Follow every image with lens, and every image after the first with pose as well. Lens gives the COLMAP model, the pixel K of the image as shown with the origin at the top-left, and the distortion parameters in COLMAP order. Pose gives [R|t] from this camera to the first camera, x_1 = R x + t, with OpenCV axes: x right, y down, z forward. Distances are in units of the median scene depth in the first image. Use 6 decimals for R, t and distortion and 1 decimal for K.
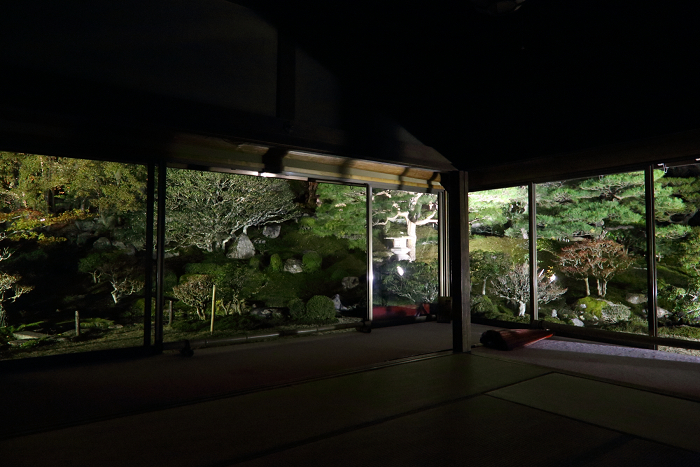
lens RADIAL K [[468.6, 0, 350.0], [0, 468.6, 233.5], [0, 0, 1]] dist [-0.007172, -0.003173]
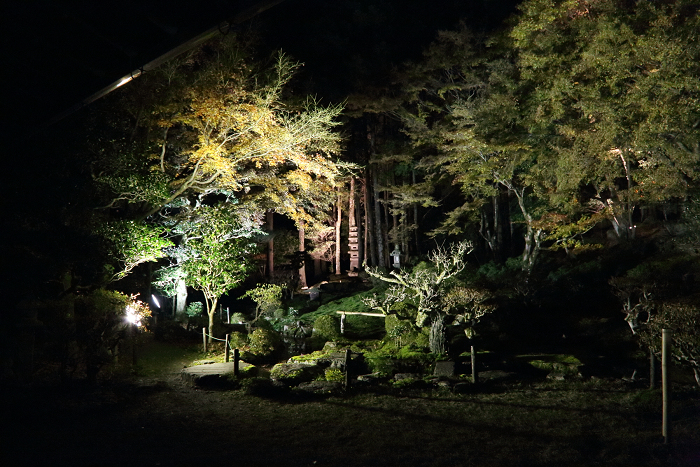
lens RADIAL K [[469.1, 0, 350.0], [0, 469.1, 233.5], [0, 0, 1]] dist [-0.137435, 0.073027]
pose [[0.278706, -0.084044, -0.956692, 0.015603], [0.053511, 0.995975, -0.071906, 0.020445], [0.958884, -0.031153, 0.282082, 0.326580]]
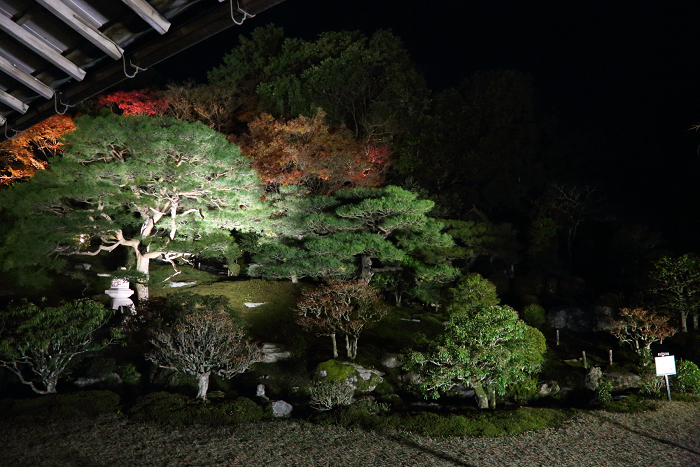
lens RADIAL K [[469.1, 0, 350.0], [0, 469.1, 233.5], [0, 0, 1]] dist [-0.137435, 0.073027]
pose [[0.942022, 0.058597, 0.330394, 0.209224], [-0.023102, 0.993624, -0.110356, 0.014967], [-0.334754, 0.096325, 0.937369, 0.220225]]
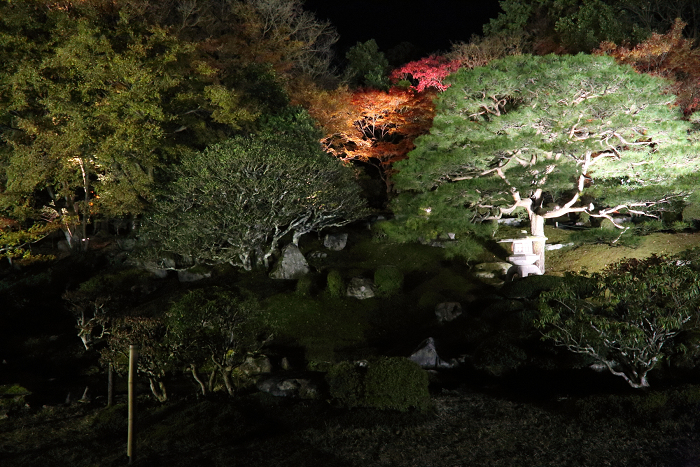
lens RADIAL K [[469.1, 0, 350.0], [0, 469.1, 233.5], [0, 0, 1]] dist [-0.137435, 0.073027]
pose [[0.982654, -0.044626, -0.180000, -0.012419], [0.037593, 0.998398, -0.042297, 0.019304], [0.181599, 0.034796, 0.982757, 0.340445]]
